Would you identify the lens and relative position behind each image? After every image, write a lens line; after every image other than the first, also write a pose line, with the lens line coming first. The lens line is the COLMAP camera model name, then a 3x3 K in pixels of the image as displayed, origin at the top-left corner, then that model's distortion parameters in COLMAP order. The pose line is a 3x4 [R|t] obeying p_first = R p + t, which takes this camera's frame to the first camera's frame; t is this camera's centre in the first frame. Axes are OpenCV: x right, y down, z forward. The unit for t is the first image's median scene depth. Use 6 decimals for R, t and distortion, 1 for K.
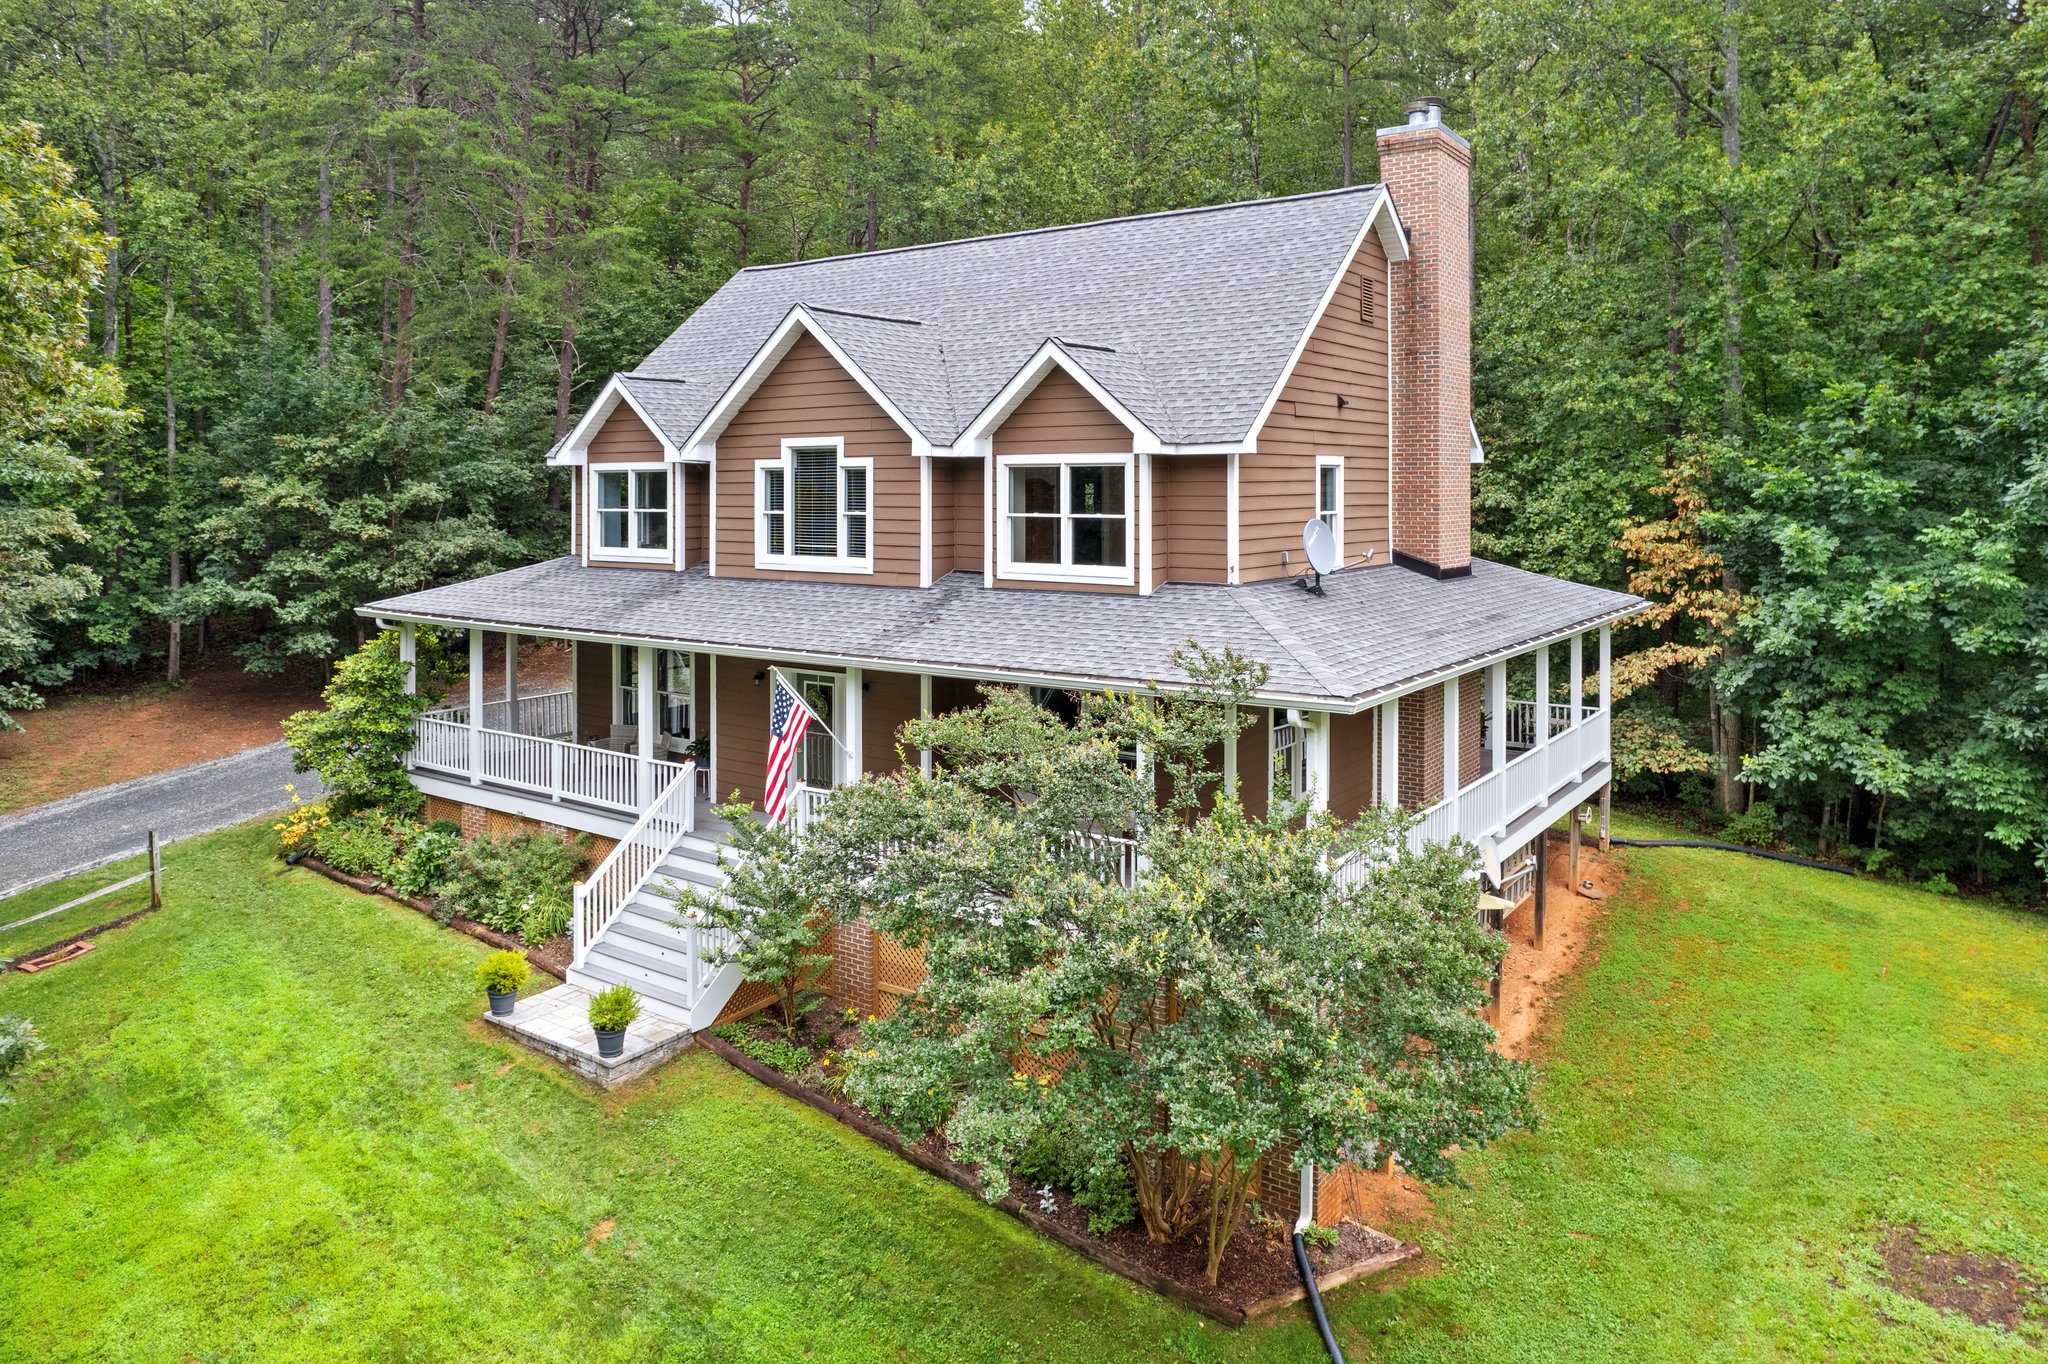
lens RADIAL K [[1340.8, 0, 1024.0], [0, 1340.8, 682.0], [0, 0, 1]] dist [-0.089381, 0.077432]
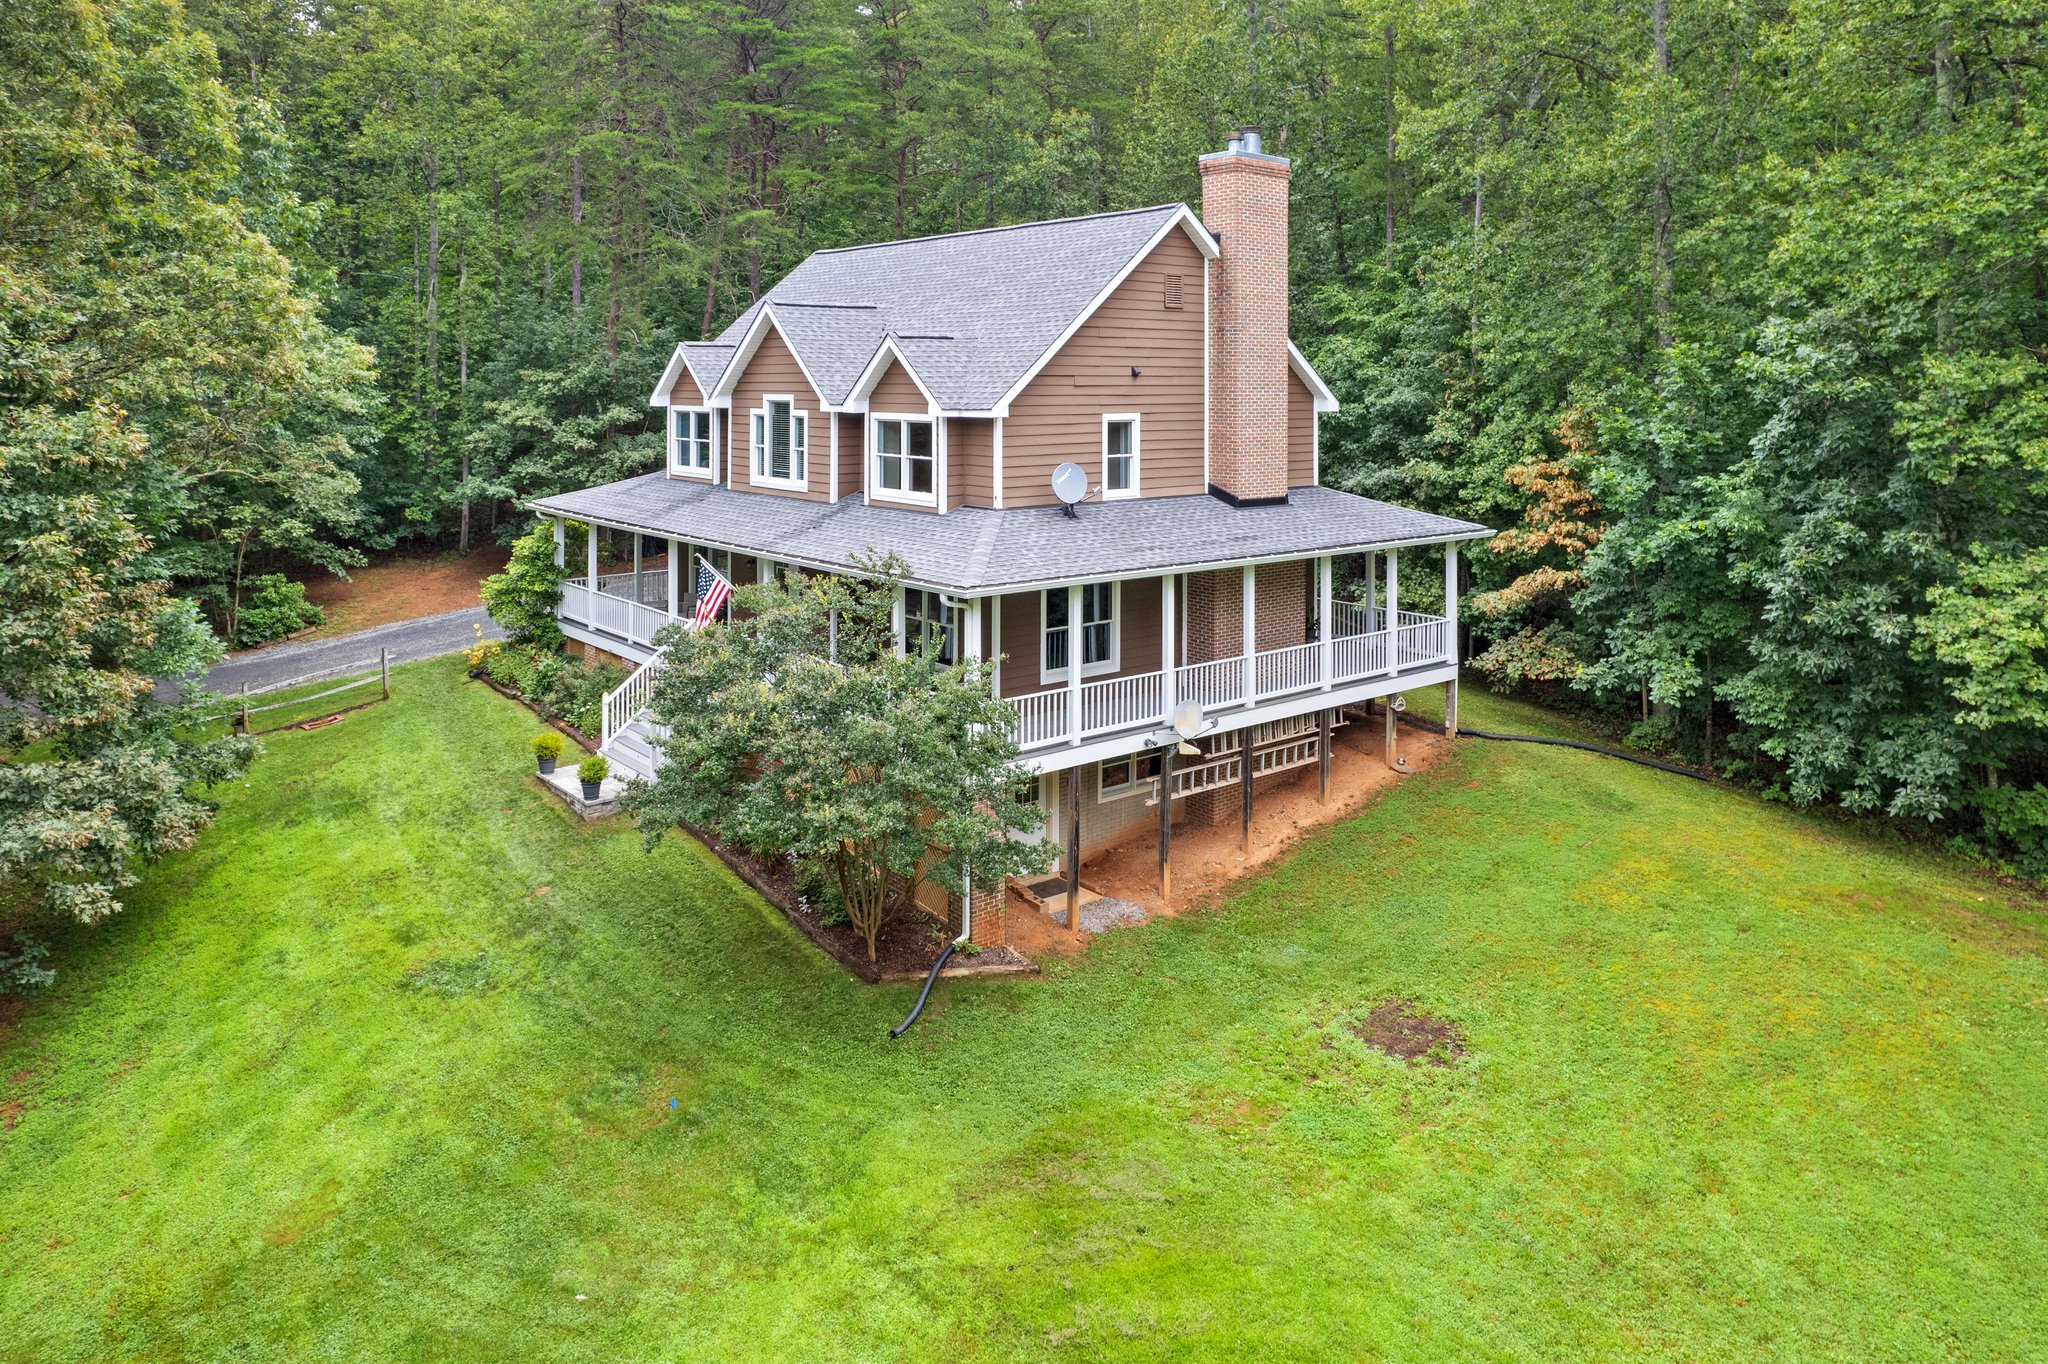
lens RADIAL K [[1335.9, 0, 1032.3], [0, 1335.9, 619.8], [0, 0, 1]] dist [-0.053559, -0.000852]
pose [[0.967667, 0.051506, -0.246915, 0.418278], [-0.044269, 0.998414, 0.034776, -0.004617], [0.248315, -0.022721, 0.968413, -0.279861]]
